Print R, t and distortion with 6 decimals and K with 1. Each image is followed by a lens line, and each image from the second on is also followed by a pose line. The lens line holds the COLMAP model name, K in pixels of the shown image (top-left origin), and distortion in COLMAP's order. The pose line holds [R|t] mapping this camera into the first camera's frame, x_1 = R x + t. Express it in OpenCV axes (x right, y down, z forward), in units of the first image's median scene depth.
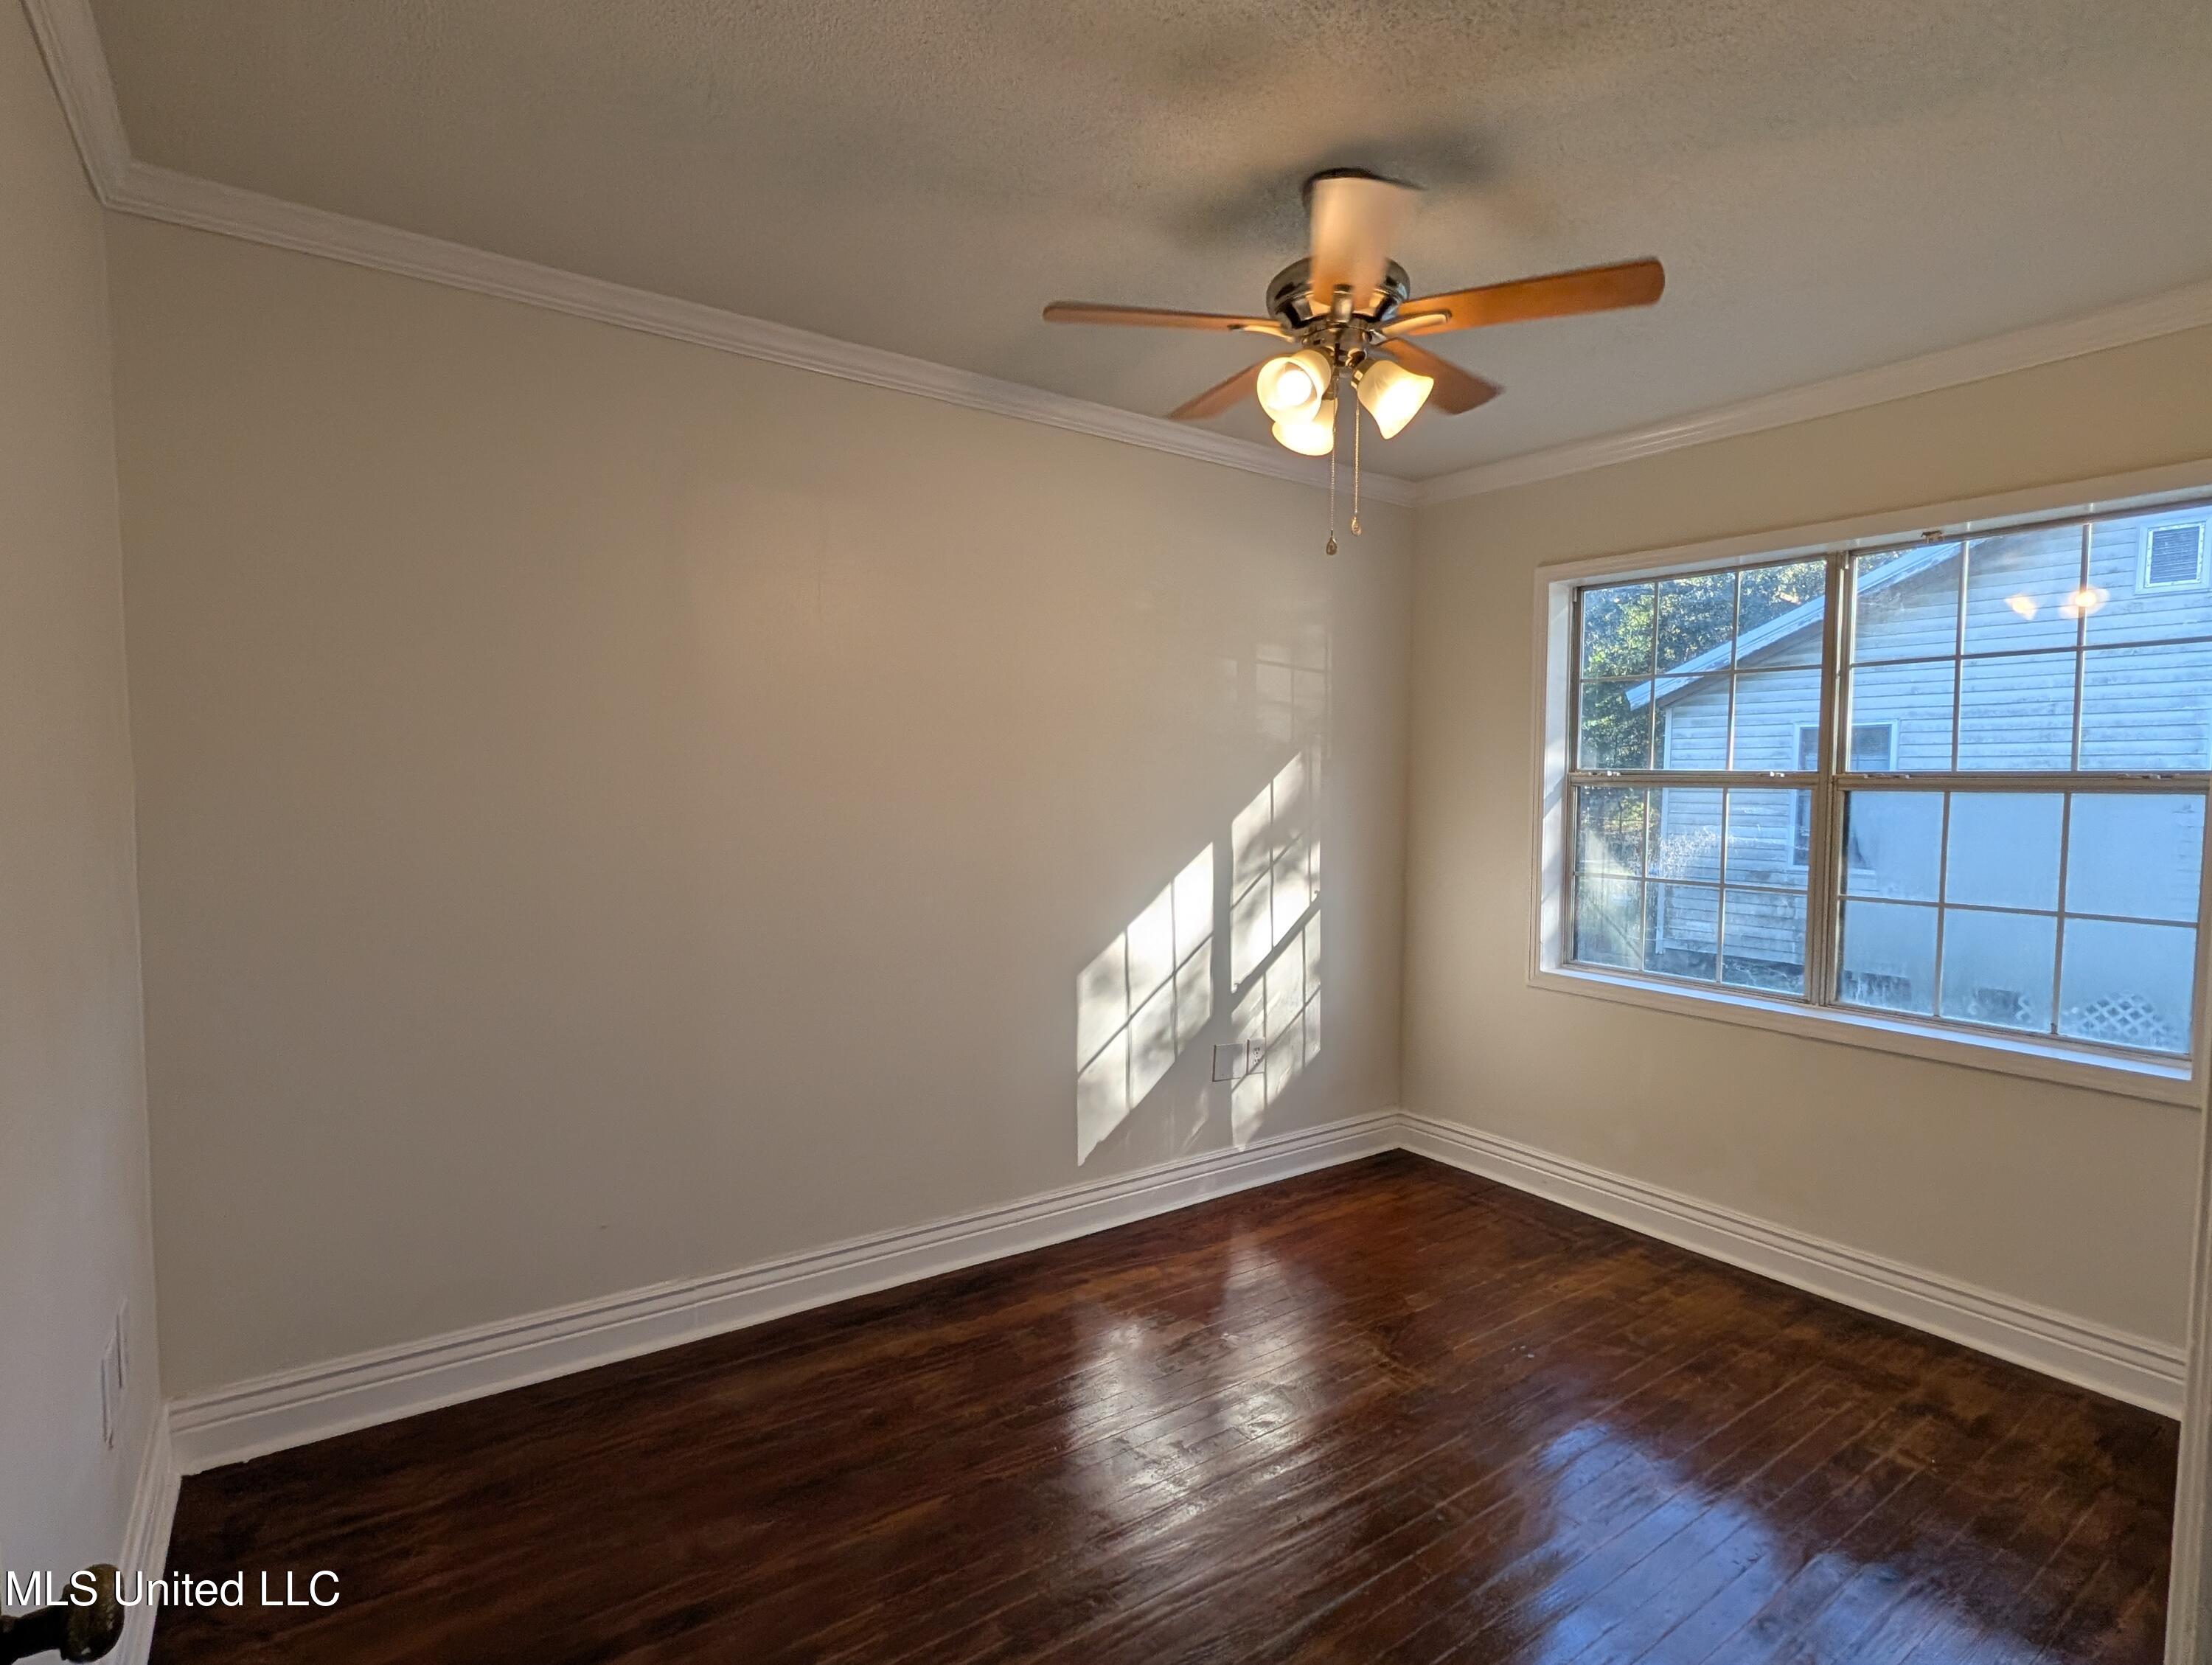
lens RADIAL K [[1122.1, 0, 1106.0], [0, 1122.1, 832.5], [0, 0, 1]] dist [0.003863, 0.001708]
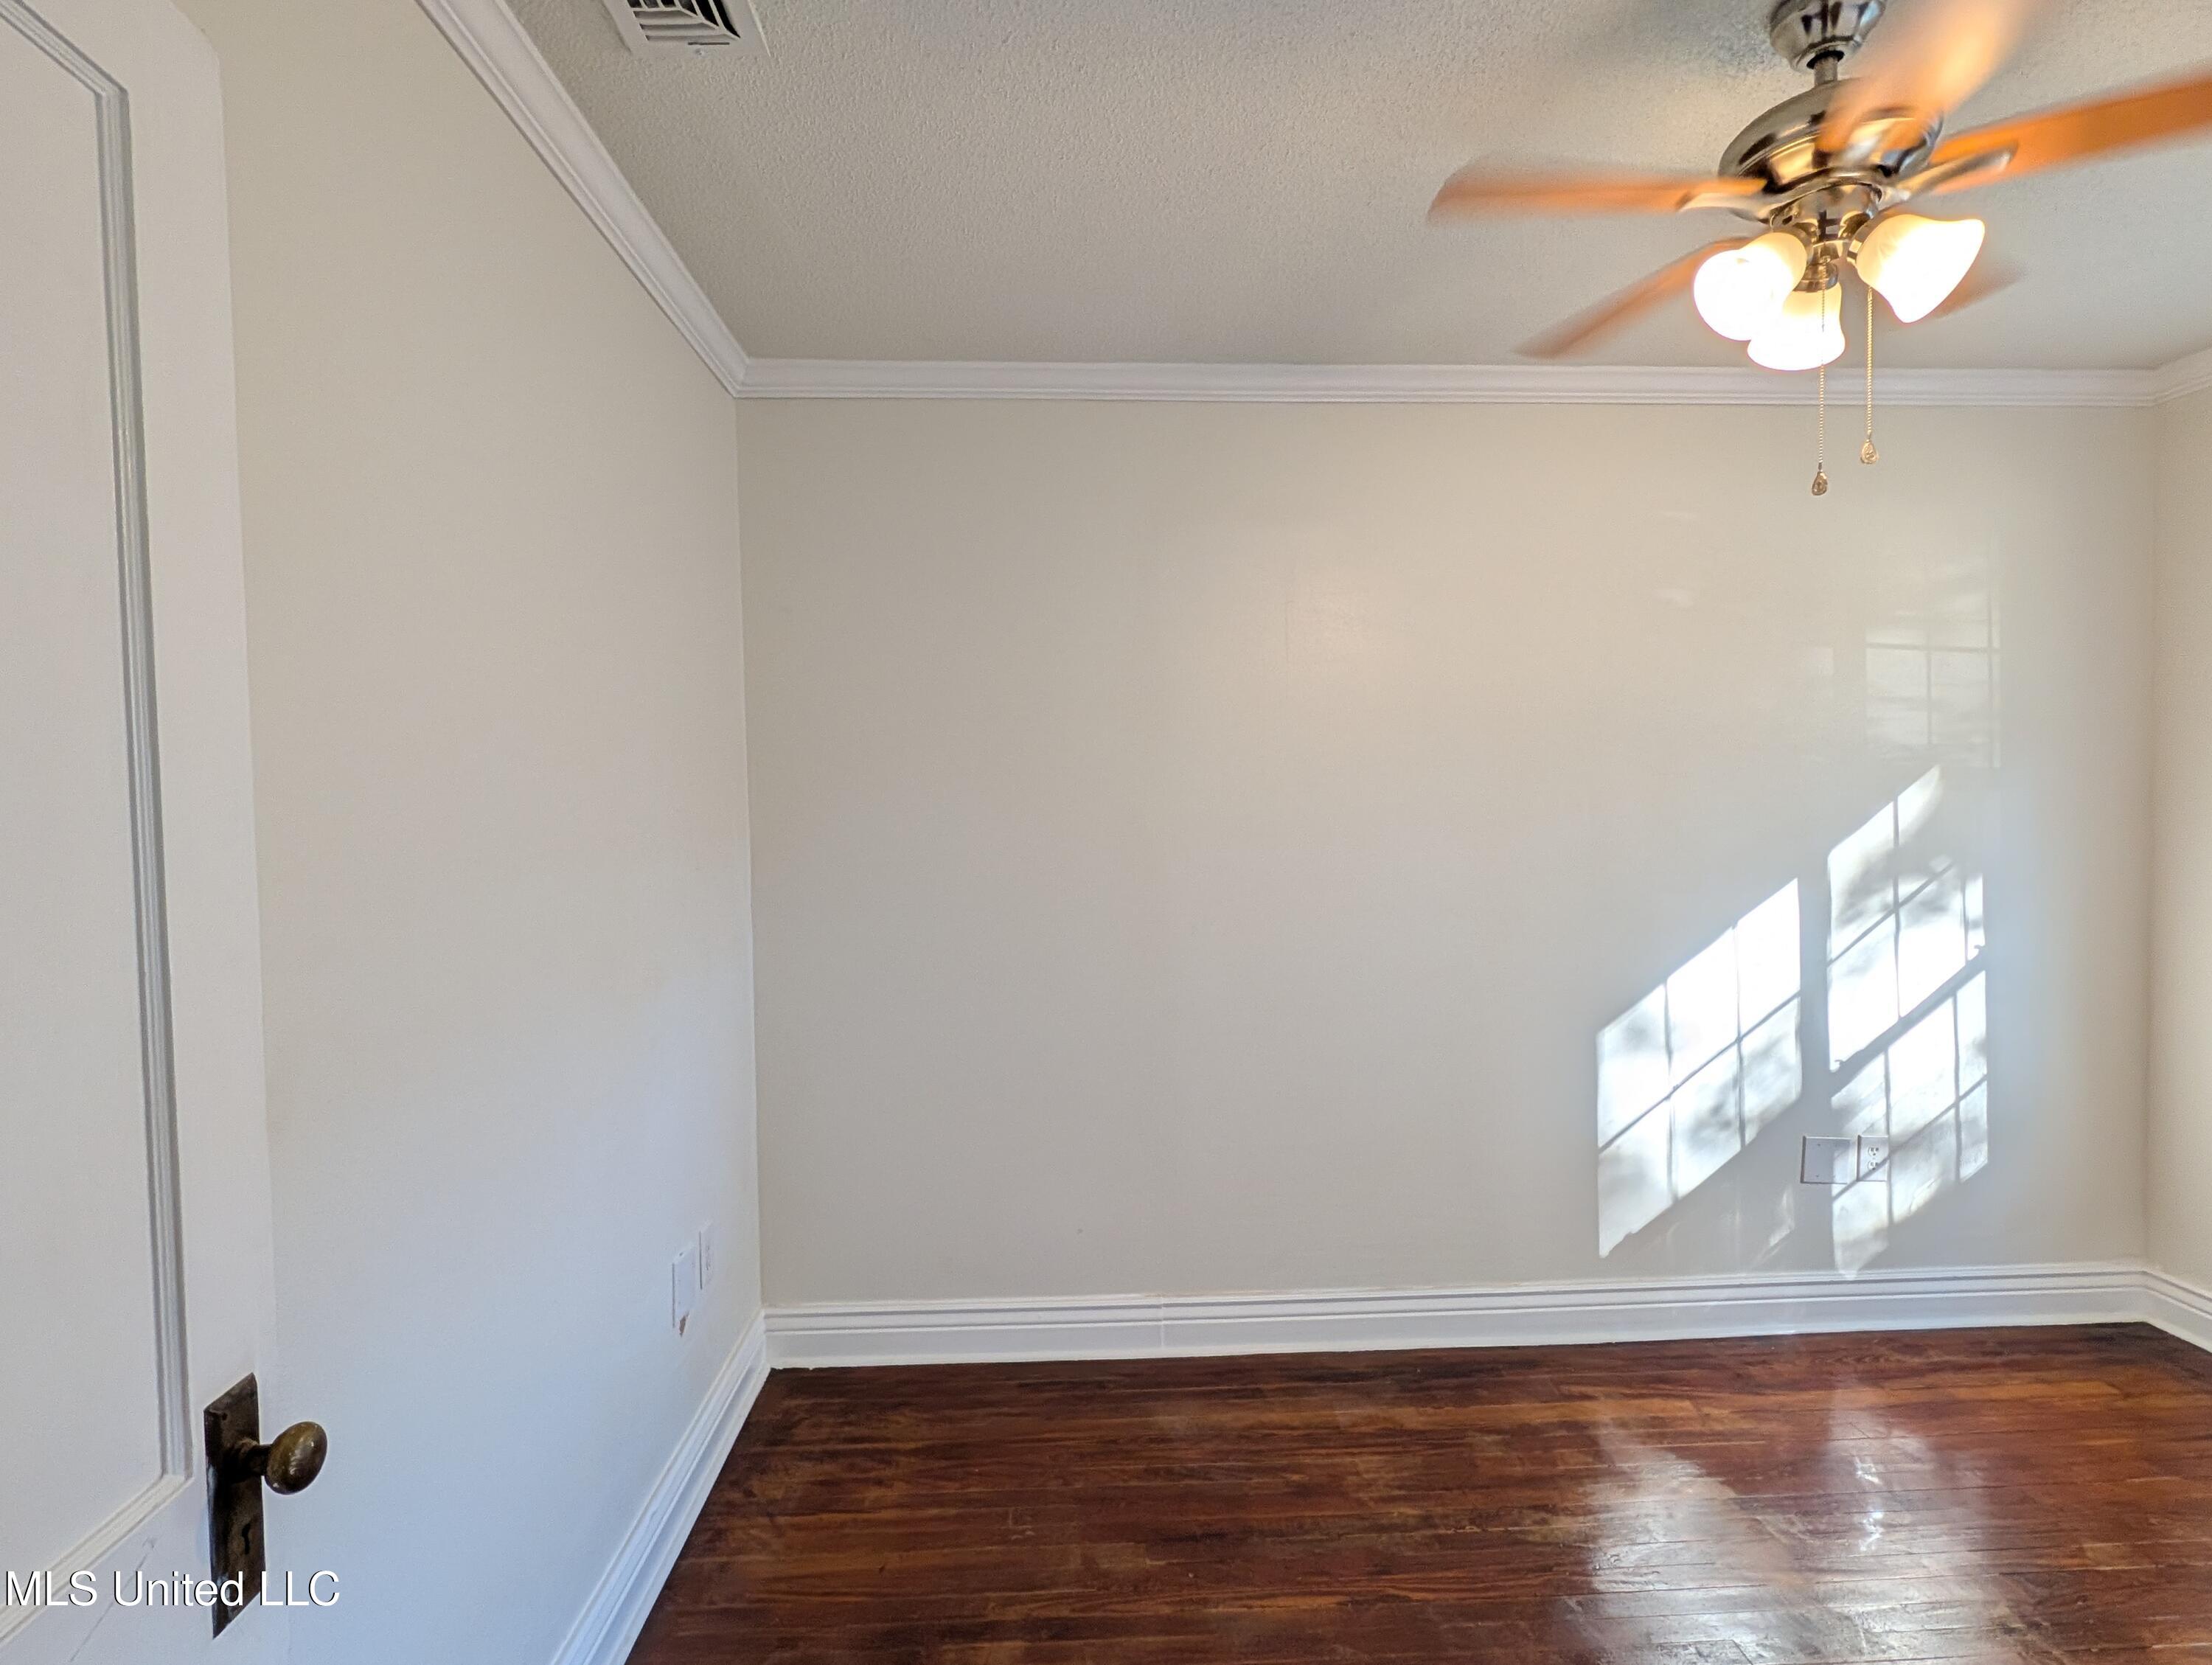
lens RADIAL K [[1122.1, 0, 1106.0], [0, 1122.1, 832.5], [0, 0, 1]] dist [0.003863, 0.001708]
pose [[0.844353, -0.012088, -0.535651, 0.113456], [-0.002745, 0.999635, -0.026886, -0.000986], [0.535781, 0.024171, 0.844011, 0.069899]]
